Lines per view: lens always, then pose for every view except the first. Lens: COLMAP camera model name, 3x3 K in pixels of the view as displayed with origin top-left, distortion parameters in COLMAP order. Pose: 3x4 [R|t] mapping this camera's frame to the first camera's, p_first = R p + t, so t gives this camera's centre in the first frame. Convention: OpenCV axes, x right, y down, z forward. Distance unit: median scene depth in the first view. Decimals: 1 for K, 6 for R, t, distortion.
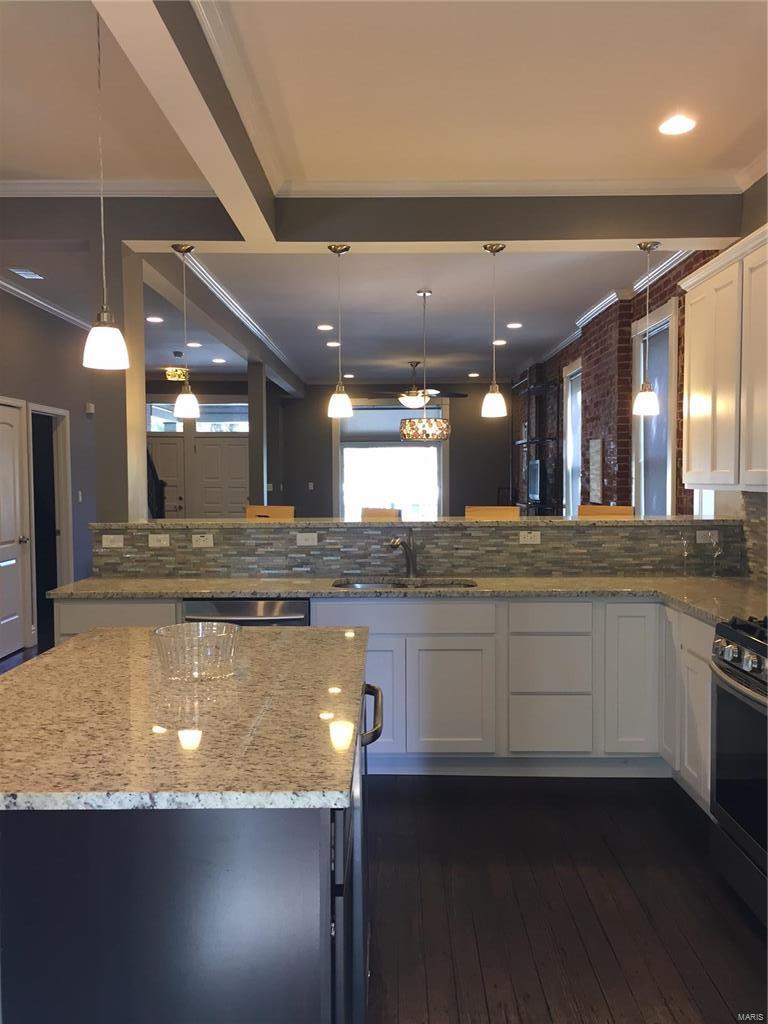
lens RADIAL K [[868.0, 0, 390.2], [0, 868.0, 521.8], [0, 0, 1]] dist [0.041930, 0.001946]
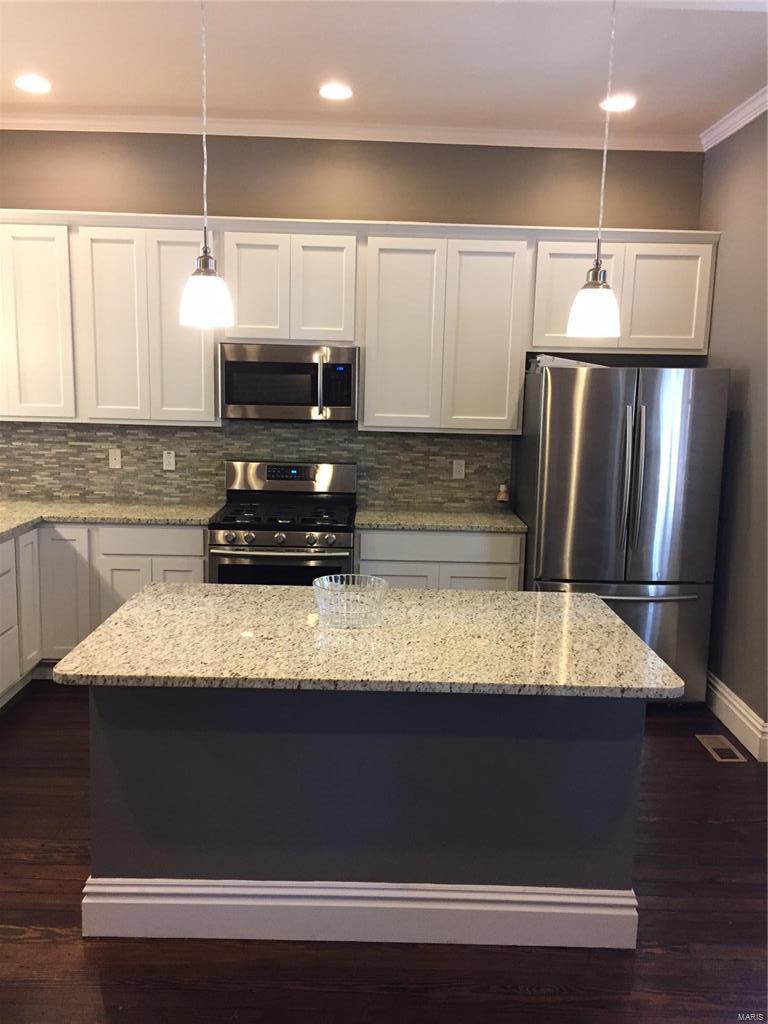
lens RADIAL K [[868.0, 0, 383.7], [0, 868.0, 511.6], [0, 0, 1]] dist [0.041930, 0.001946]
pose [[0.000320, -0.151856, 0.988403, -0.678445], [0.030584, 0.987942, 0.151776, -0.070521], [-0.999532, 0.030180, 0.004960, 0.485383]]
